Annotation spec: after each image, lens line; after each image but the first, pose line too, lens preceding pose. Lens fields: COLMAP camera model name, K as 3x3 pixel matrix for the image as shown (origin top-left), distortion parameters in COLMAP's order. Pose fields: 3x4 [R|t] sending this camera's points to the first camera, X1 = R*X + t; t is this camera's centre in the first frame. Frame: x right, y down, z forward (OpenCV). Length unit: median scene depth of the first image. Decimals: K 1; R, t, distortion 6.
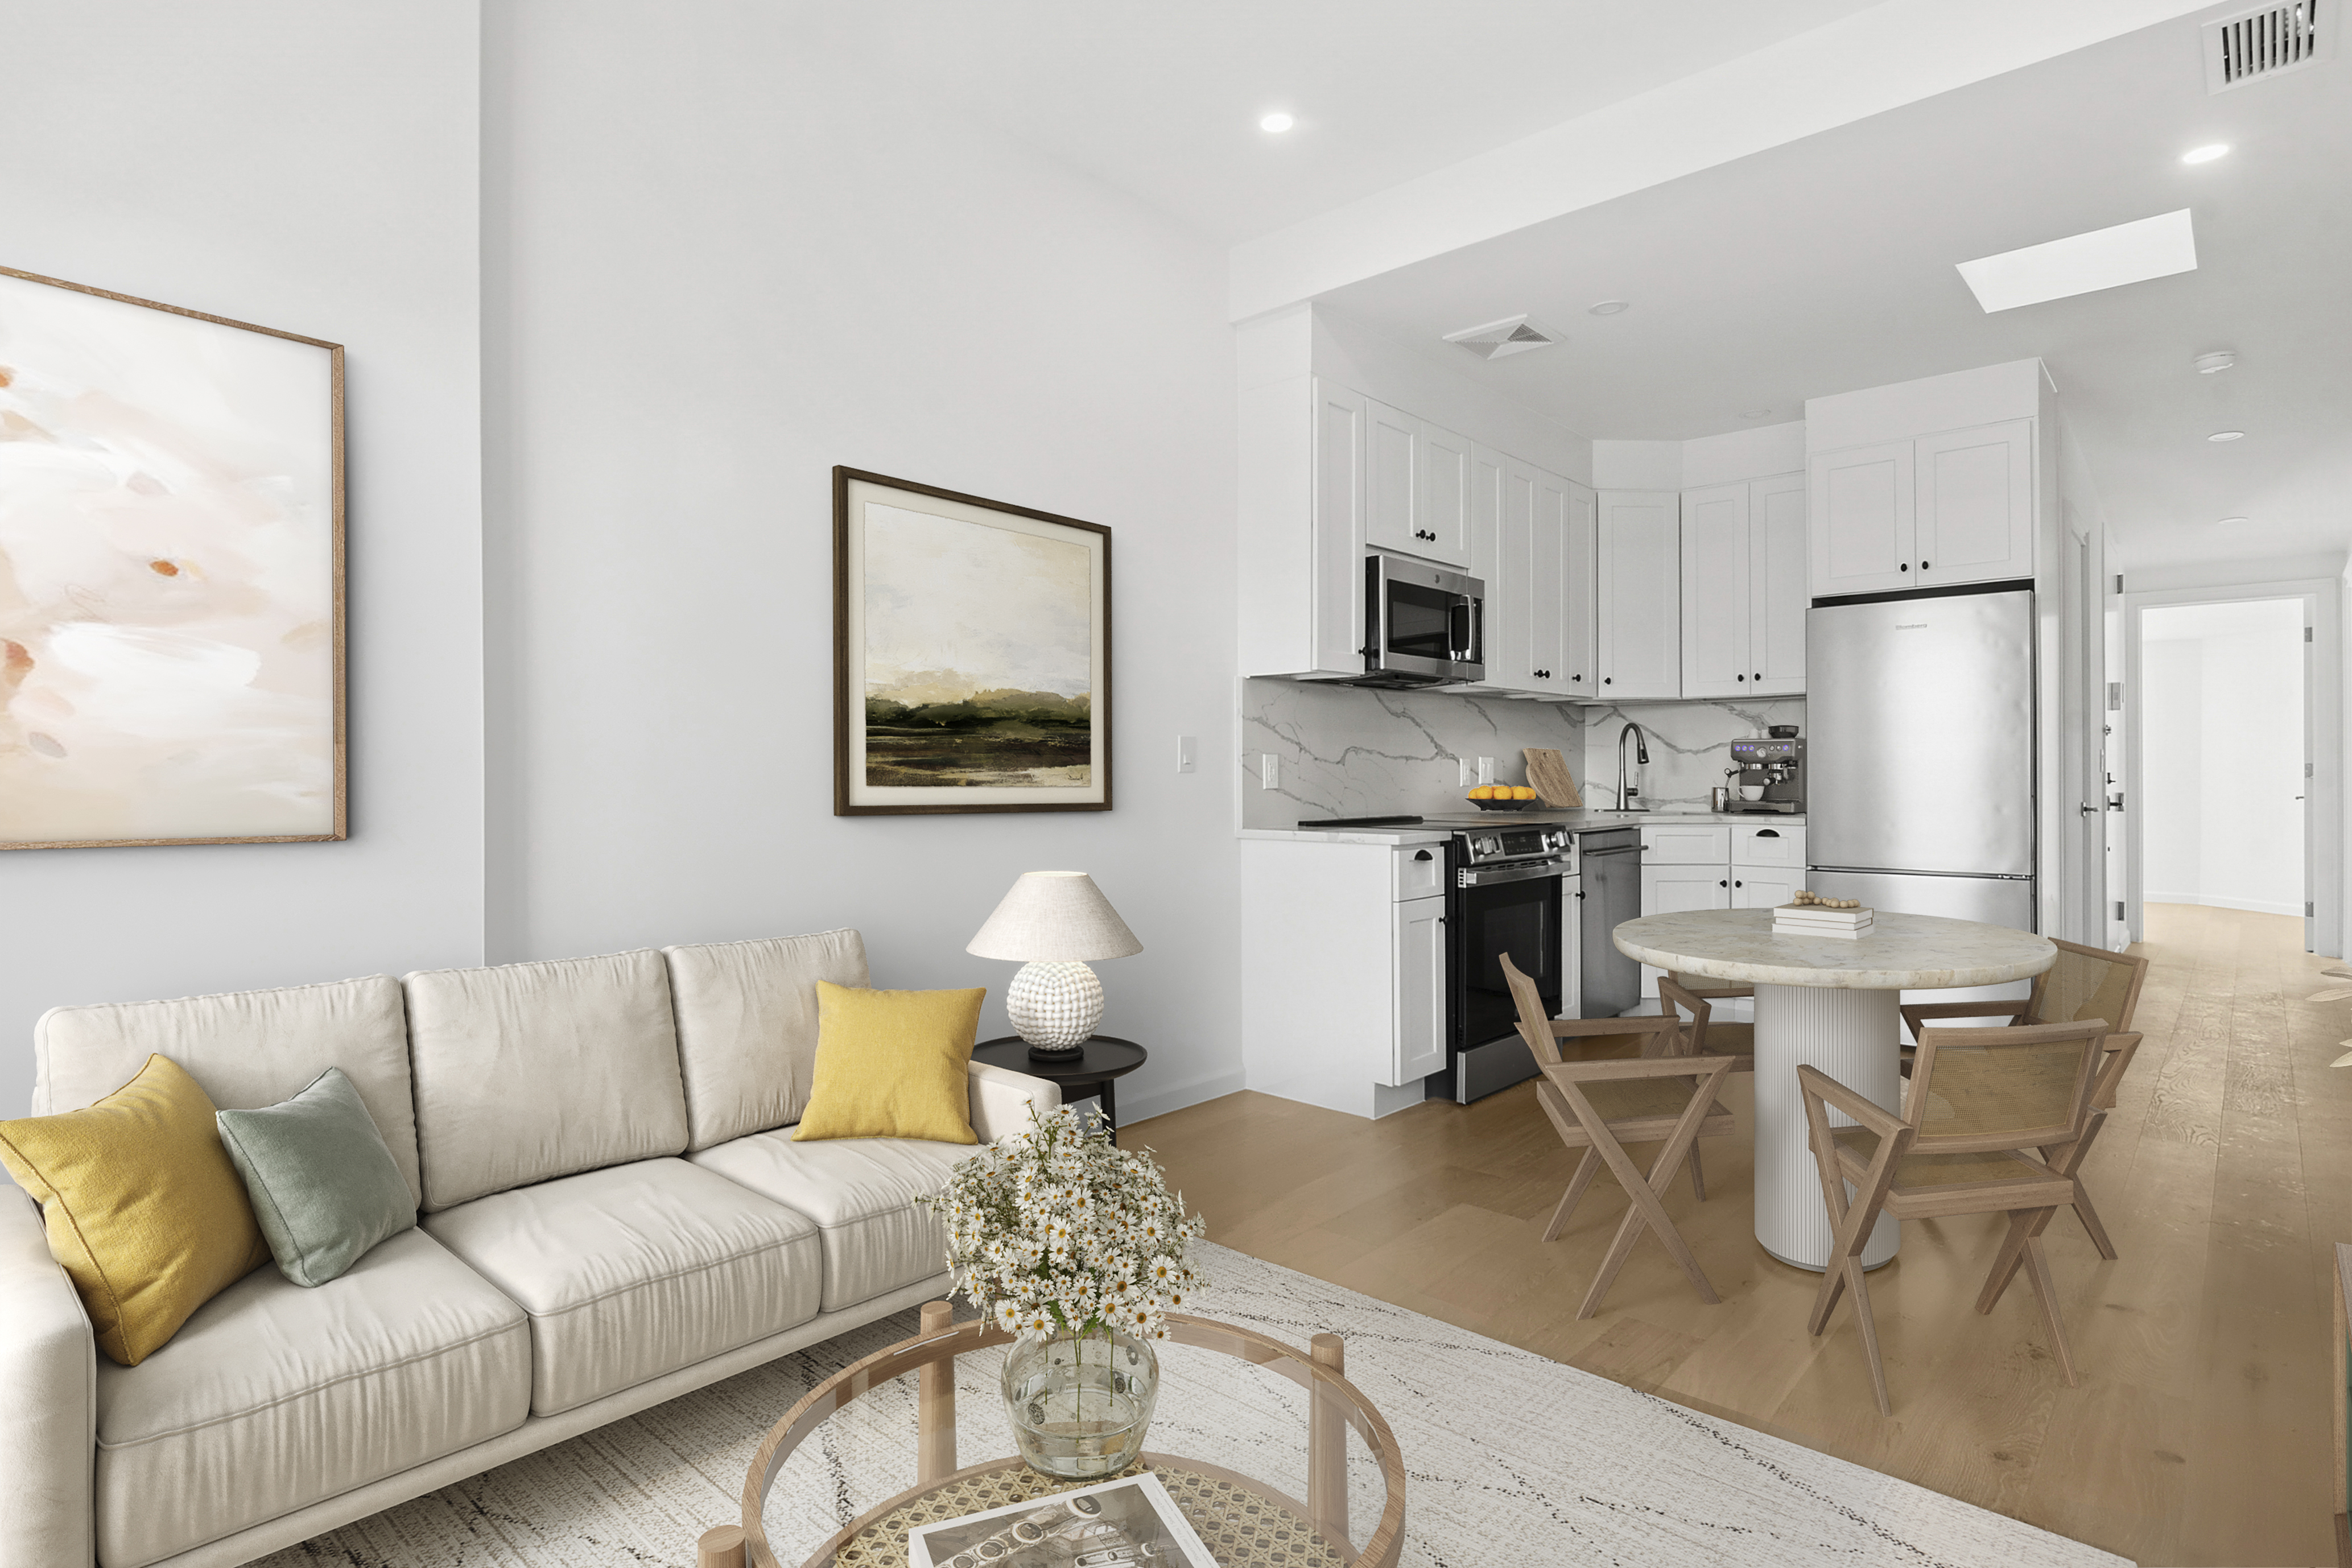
lens RADIAL K [[1200.8, 0, 1173.3], [0, 1200.8, 776.4], [0, 0, 1]] dist [-0.001051, -0.000066]
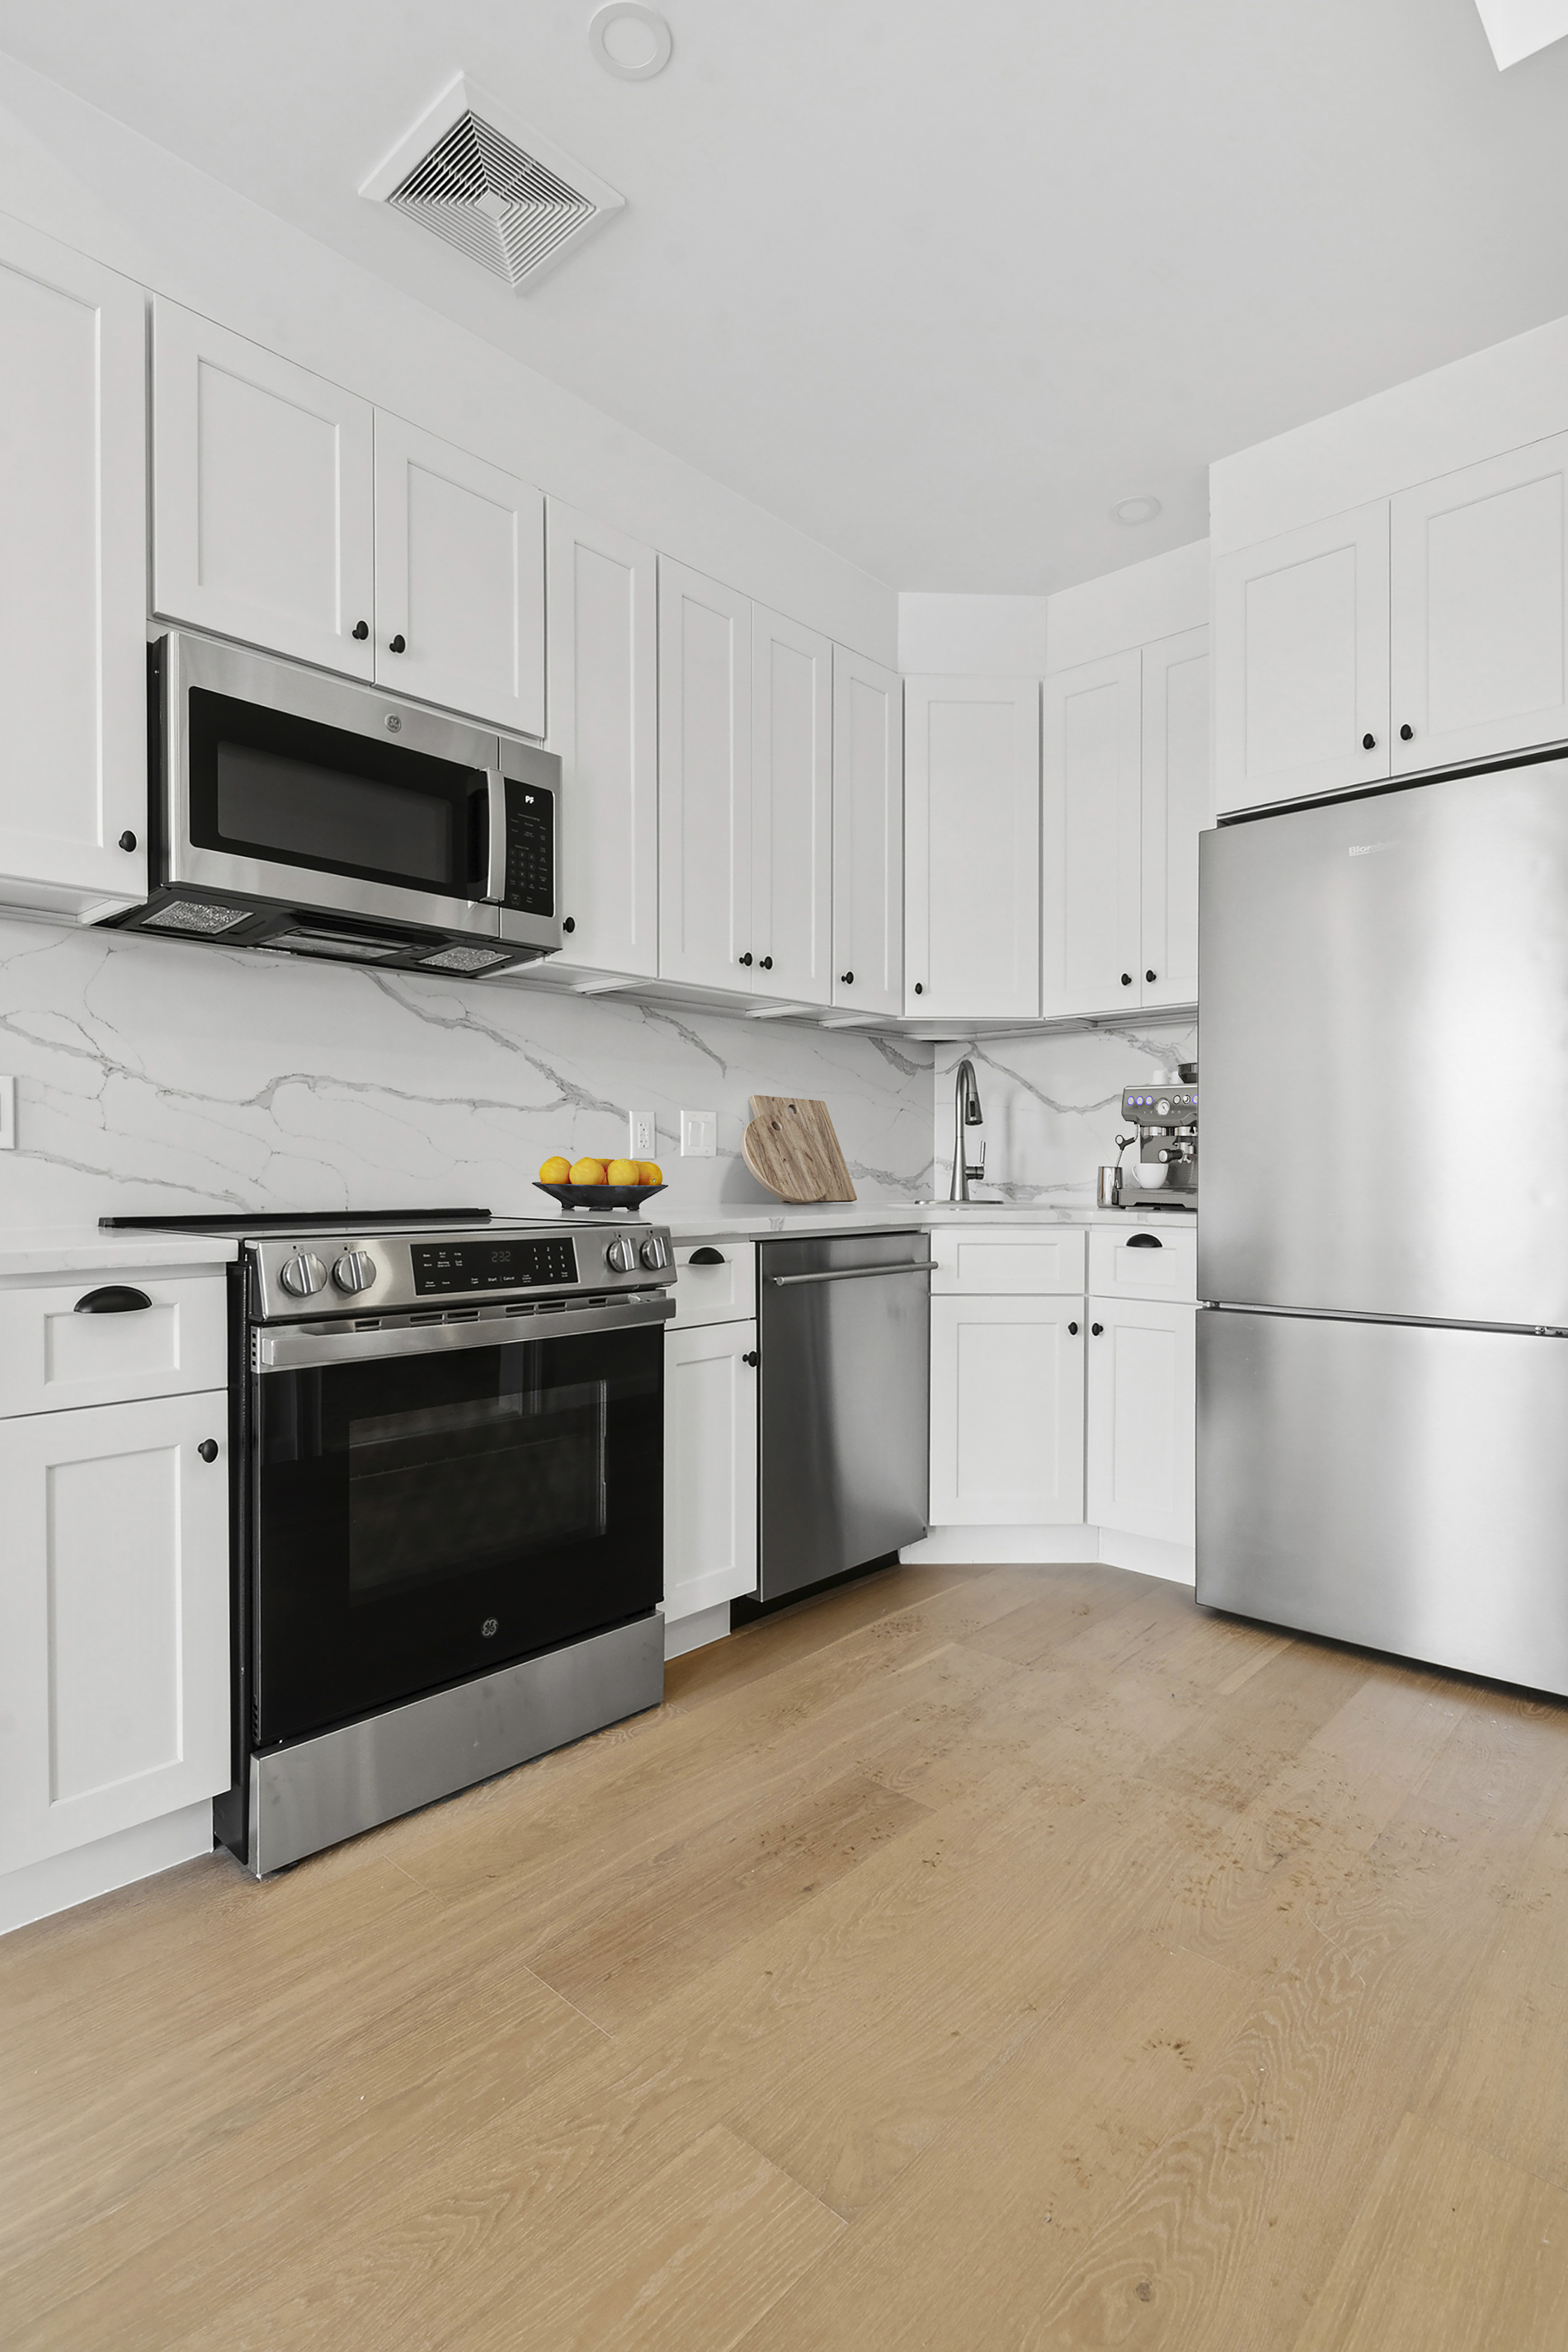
lens RADIAL K [[1170.8, 0, 787.1], [0, 1170.8, 1185.4], [0, 0, 1]] dist [0.001015, -0.000061]
pose [[0.999973, 0.004962, -0.005441, 0.323910], [-0.004901, 0.999927, 0.011021, 0.015080], [0.005496, -0.010994, 0.999924, 0.437593]]
